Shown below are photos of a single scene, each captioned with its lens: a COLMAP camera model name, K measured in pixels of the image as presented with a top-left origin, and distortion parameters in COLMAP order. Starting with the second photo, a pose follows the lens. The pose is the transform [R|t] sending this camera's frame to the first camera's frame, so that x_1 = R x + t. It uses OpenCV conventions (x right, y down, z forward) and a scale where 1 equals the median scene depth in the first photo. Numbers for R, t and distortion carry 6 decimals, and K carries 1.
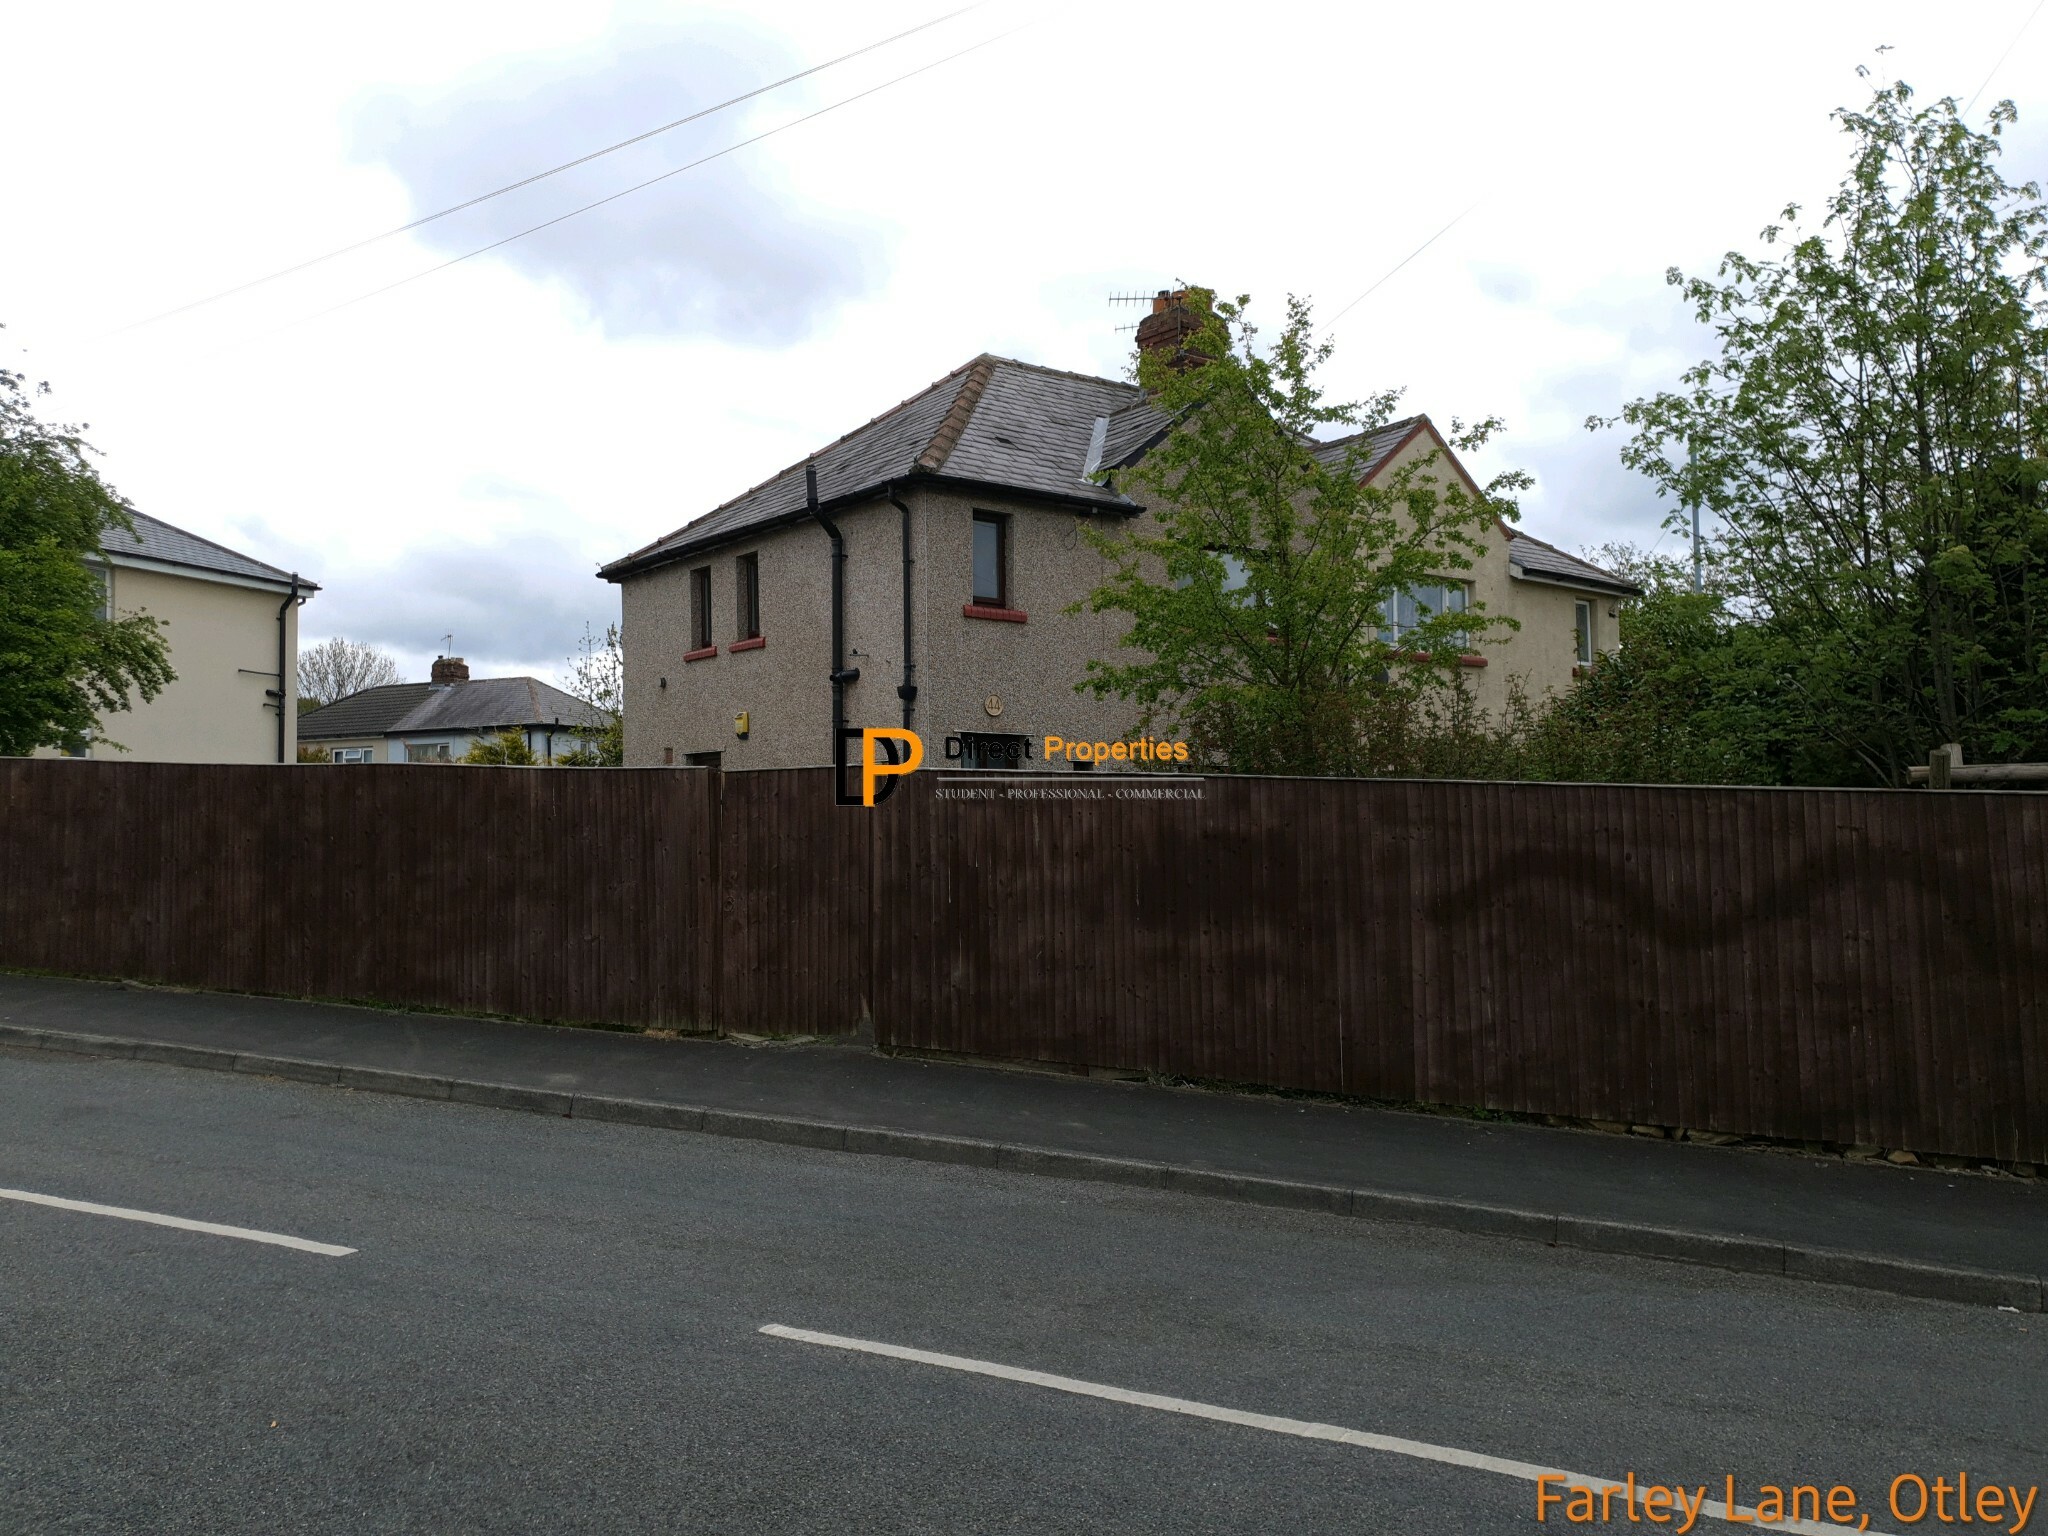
lens RADIAL K [[1595.0, 0, 1024.0], [0, 1595.0, 768.0], [0, 0, 1]] dist [-0.068900, 0.001056]
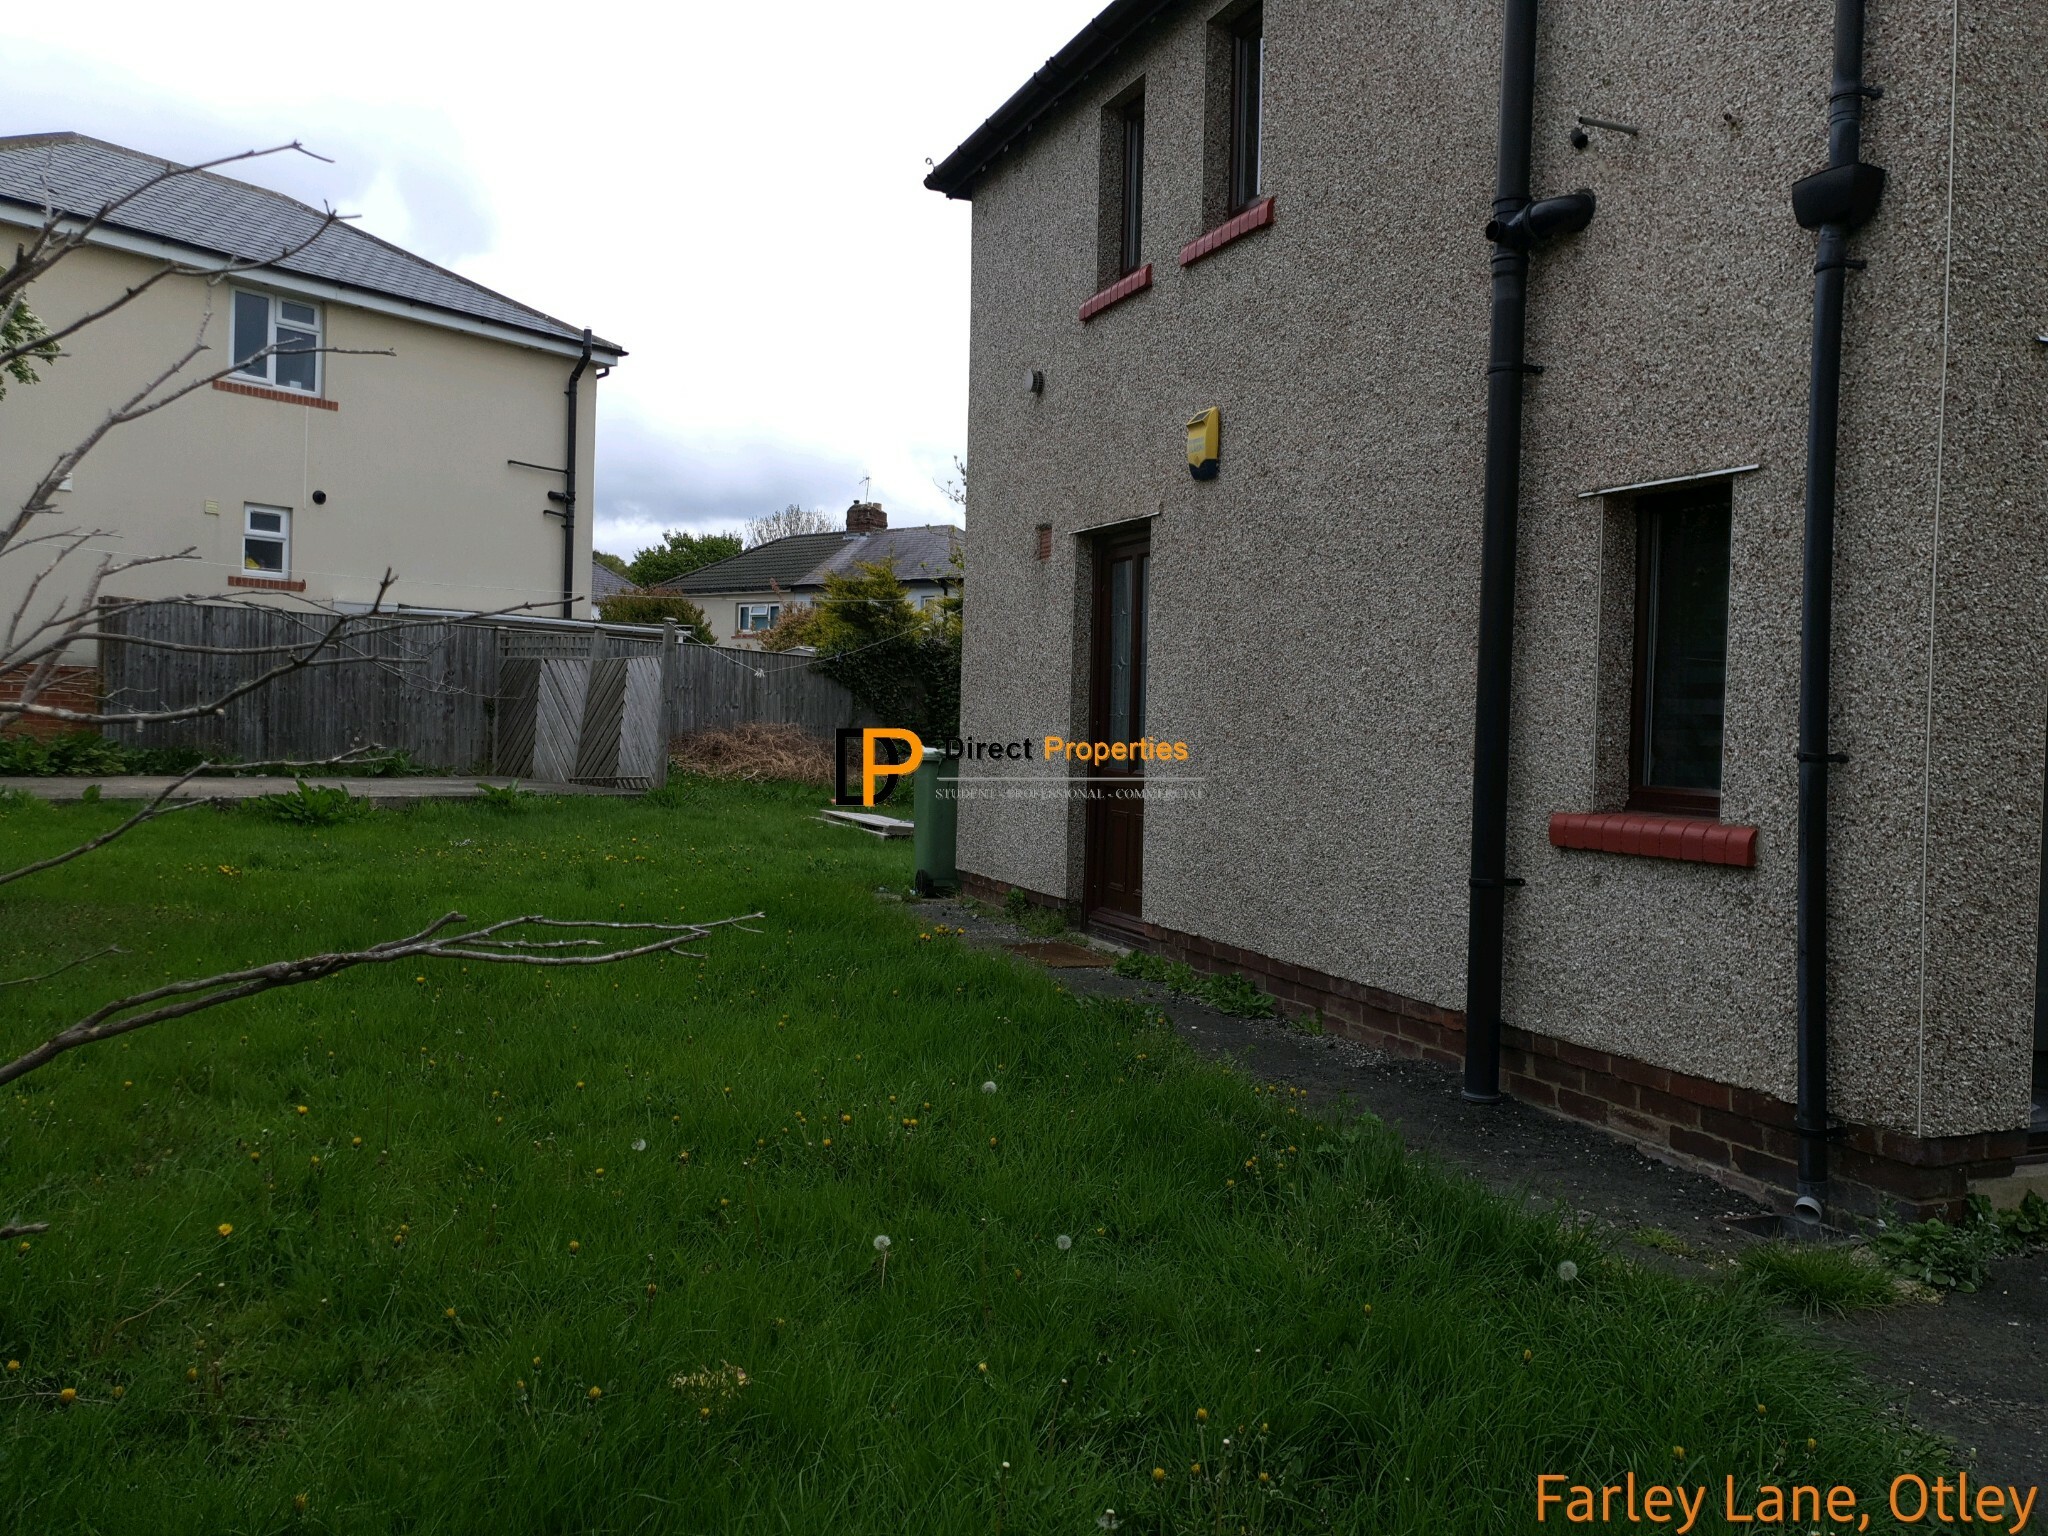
lens RADIAL K [[1595.0, 0, 1024.0], [0, 1595.0, 768.0], [0, 0, 1]] dist [-0.068900, 0.001056]
pose [[0.959122, 0.057347, -0.277121, -0.100144], [-0.038579, 0.996606, 0.072713, 0.025706], [0.280351, -0.059050, 0.958080, 0.570672]]
